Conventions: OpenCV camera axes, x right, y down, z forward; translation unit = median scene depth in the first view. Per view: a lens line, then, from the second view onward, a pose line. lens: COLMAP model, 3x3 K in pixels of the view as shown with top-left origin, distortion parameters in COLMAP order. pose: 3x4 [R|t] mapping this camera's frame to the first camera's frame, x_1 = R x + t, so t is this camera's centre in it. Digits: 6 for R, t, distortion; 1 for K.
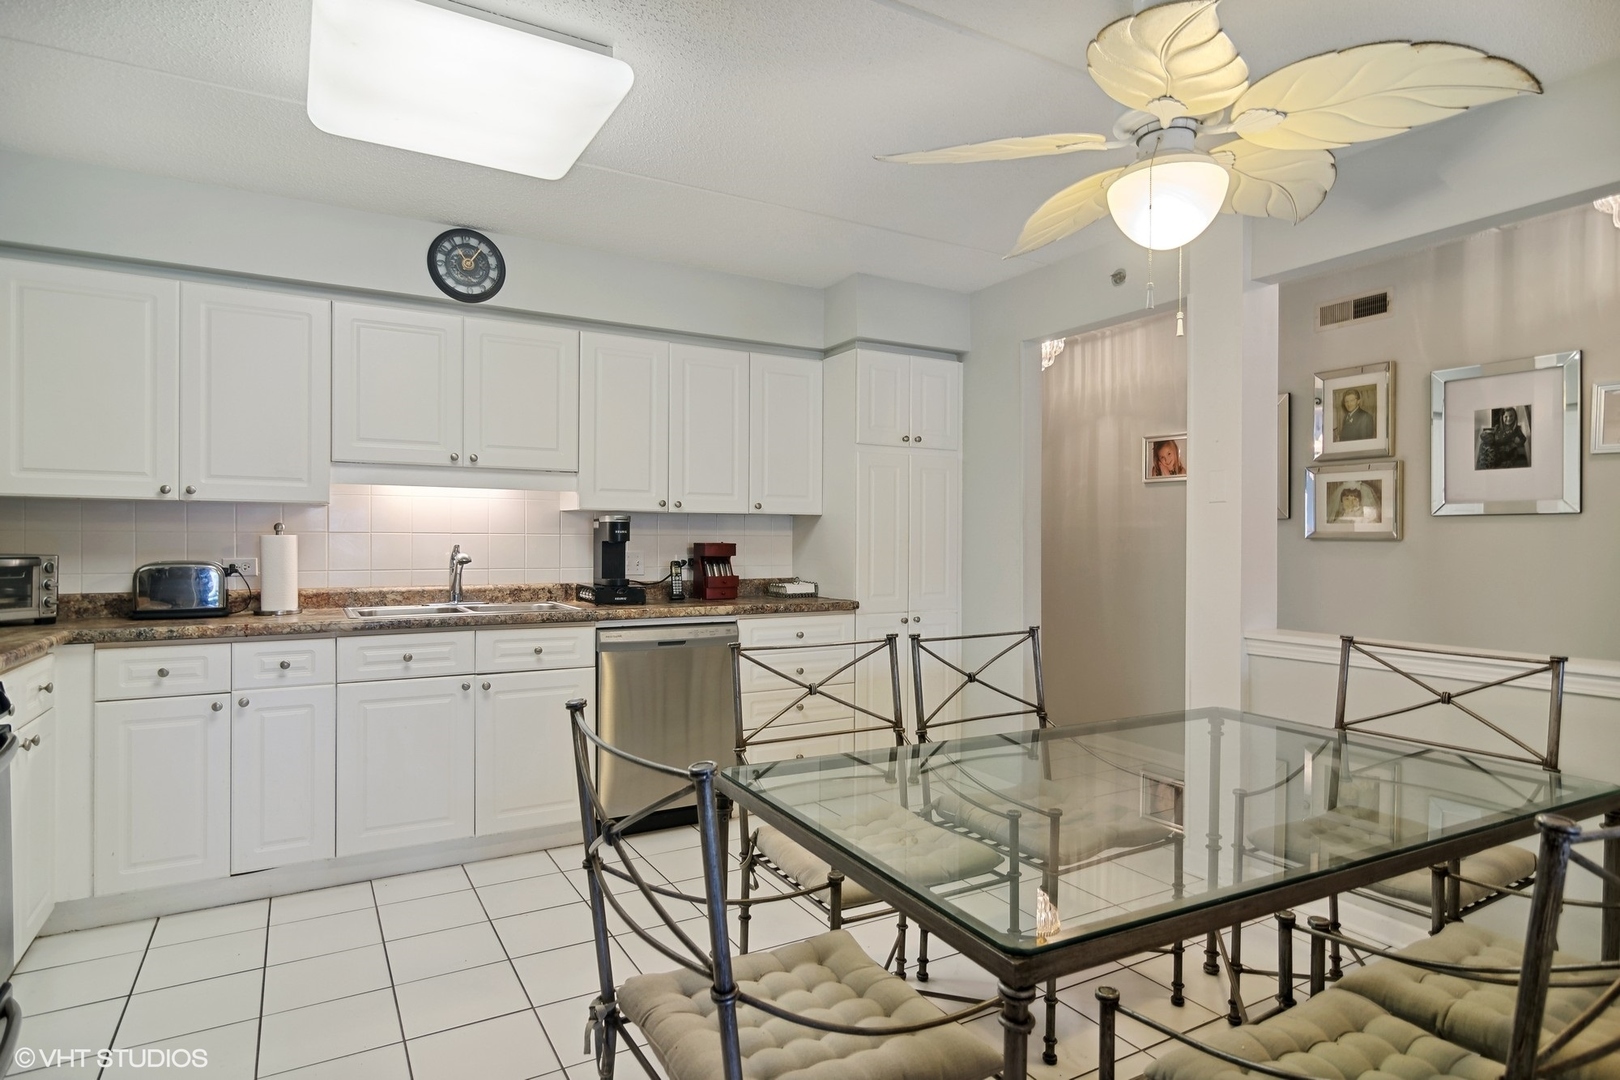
lens RADIAL K [[898.2, 0, 818.2], [0, 898.2, 539.9], [0, 0, 1]] dist [0.005804, 0.000195]
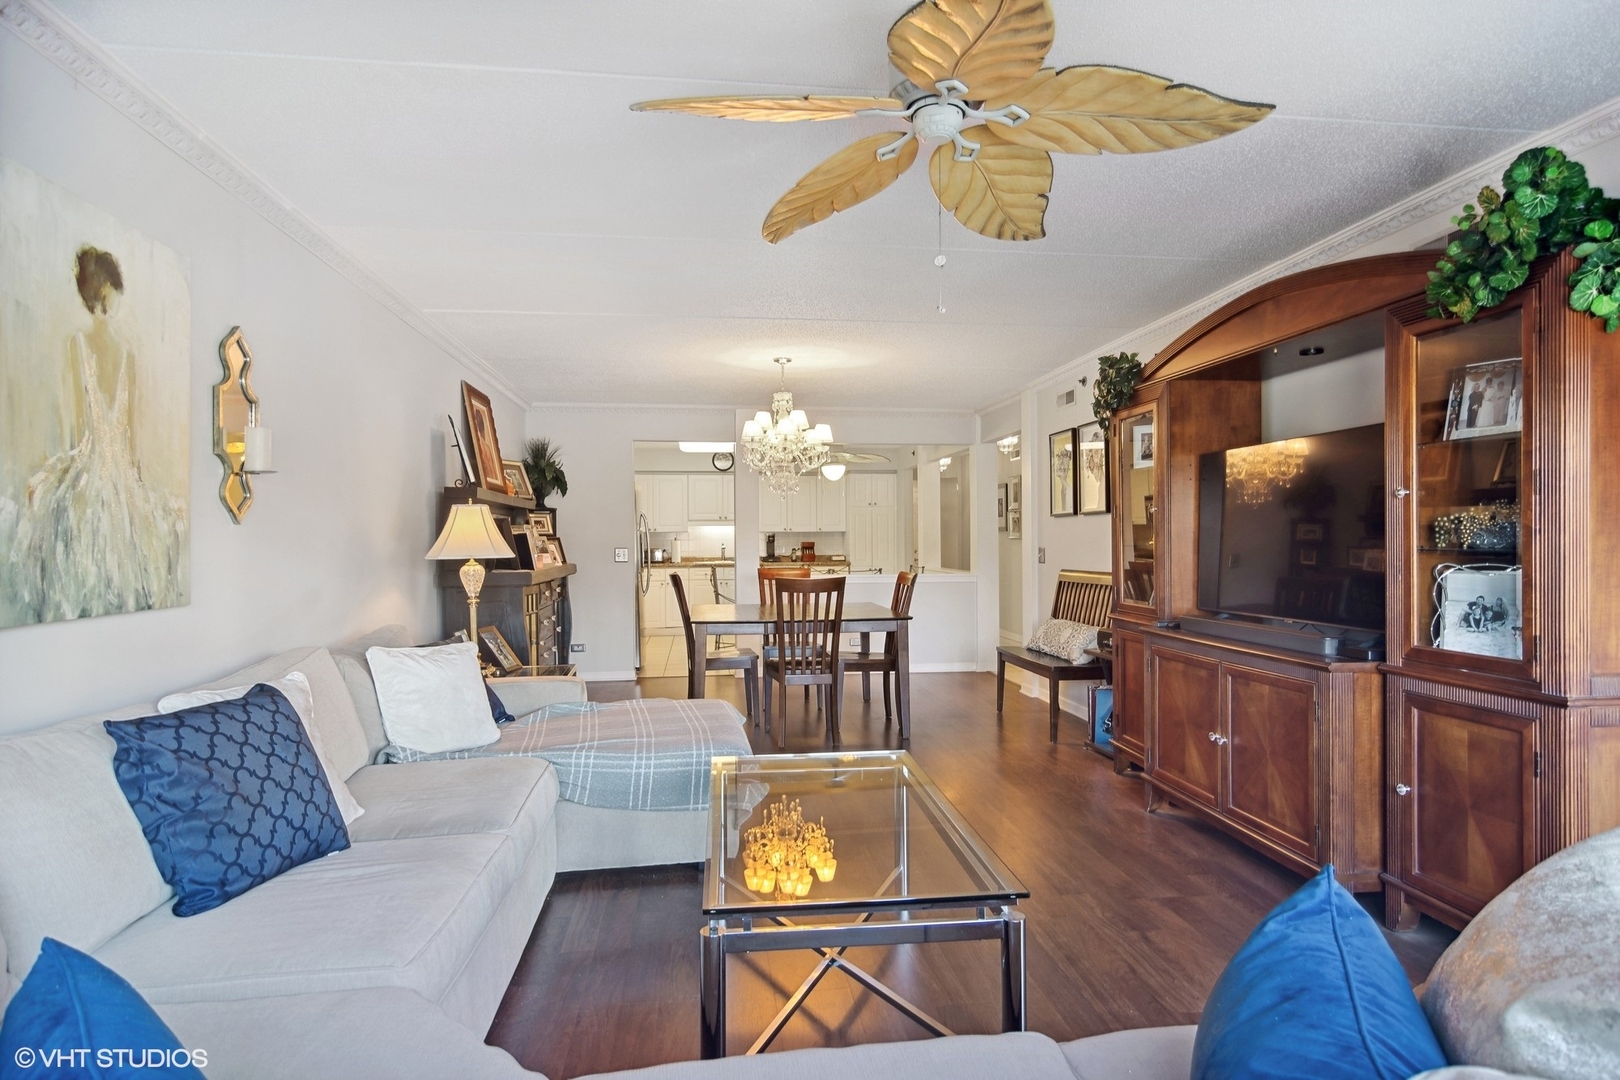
lens RADIAL K [[898.2, 0, 807.2], [0, 898.2, 540.0], [0, 0, 1]] dist [0.005804, 0.000195]
pose [[0.915433, -0.005546, -0.402433, 1.112176], [0.009913, 0.999912, 0.008770, -0.030034], [0.402349, -0.012018, 0.915408, -1.741475]]
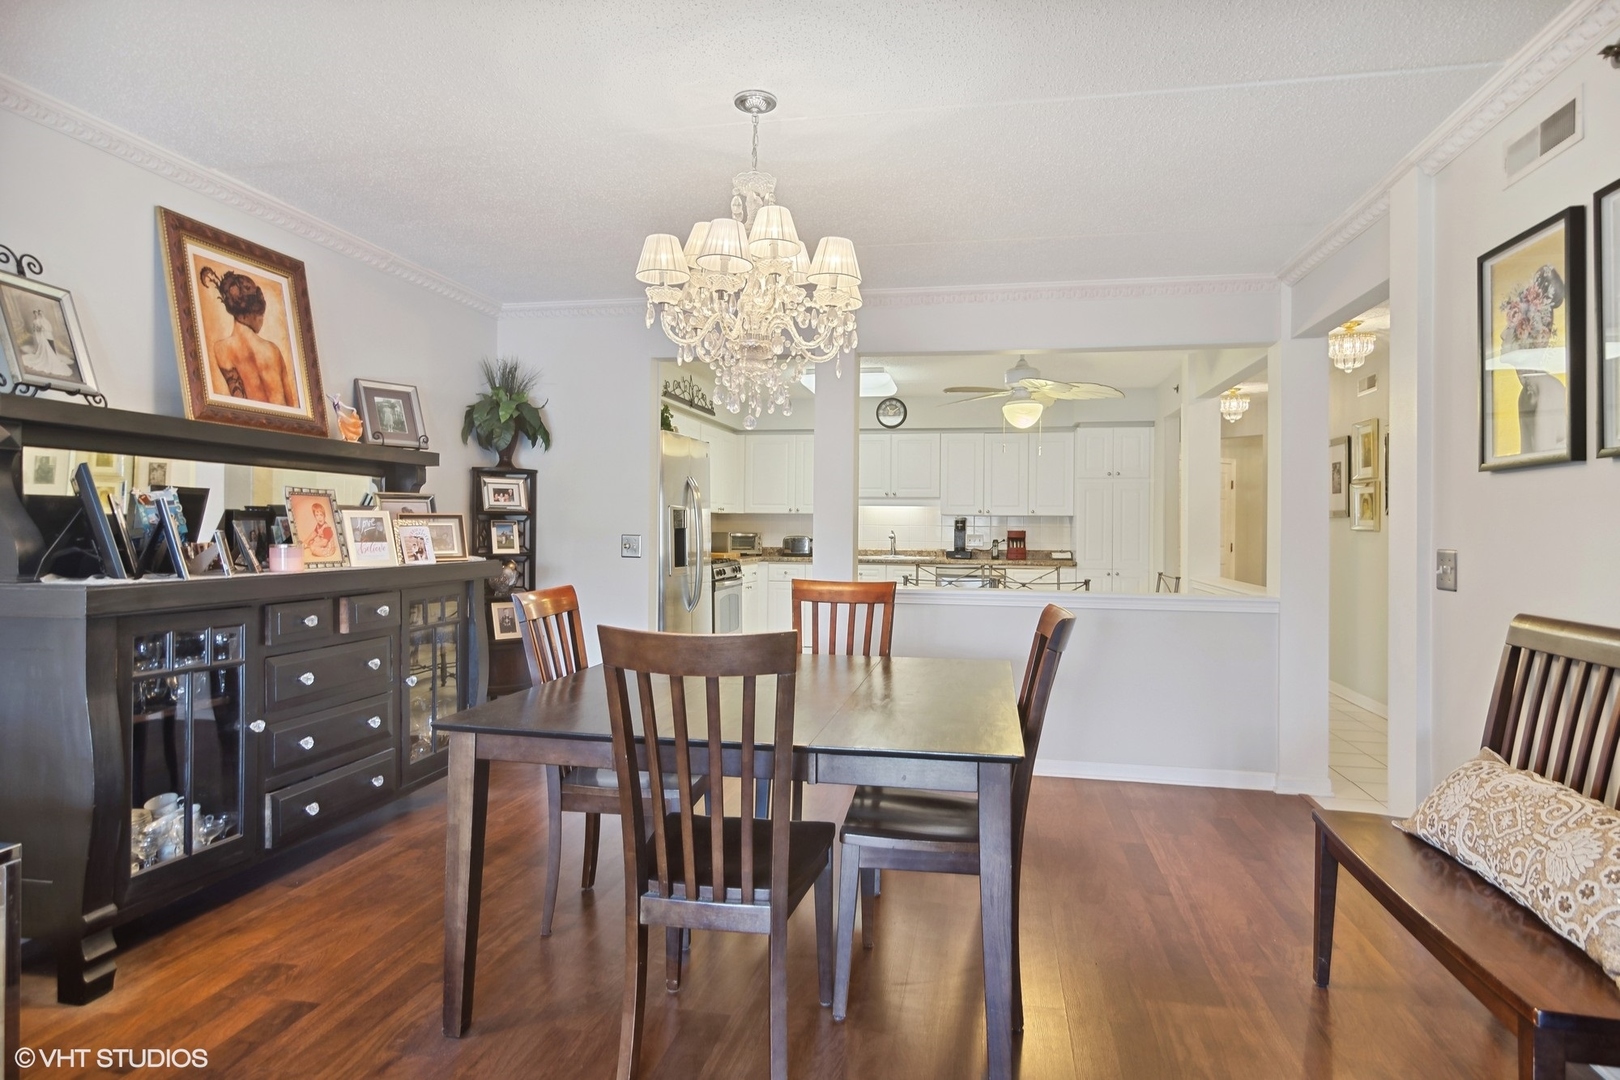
lens RADIAL K [[898.2, 0, 817.7], [0, 898.2, 518.8], [0, 0, 1]] dist [0.005804, 0.000195]
pose [[0.746512, 0.001309, -0.665370, 0.924564], [-0.003428, 0.999992, -0.001878, -0.018587], [0.665363, 0.003683, 0.746511, -0.795467]]
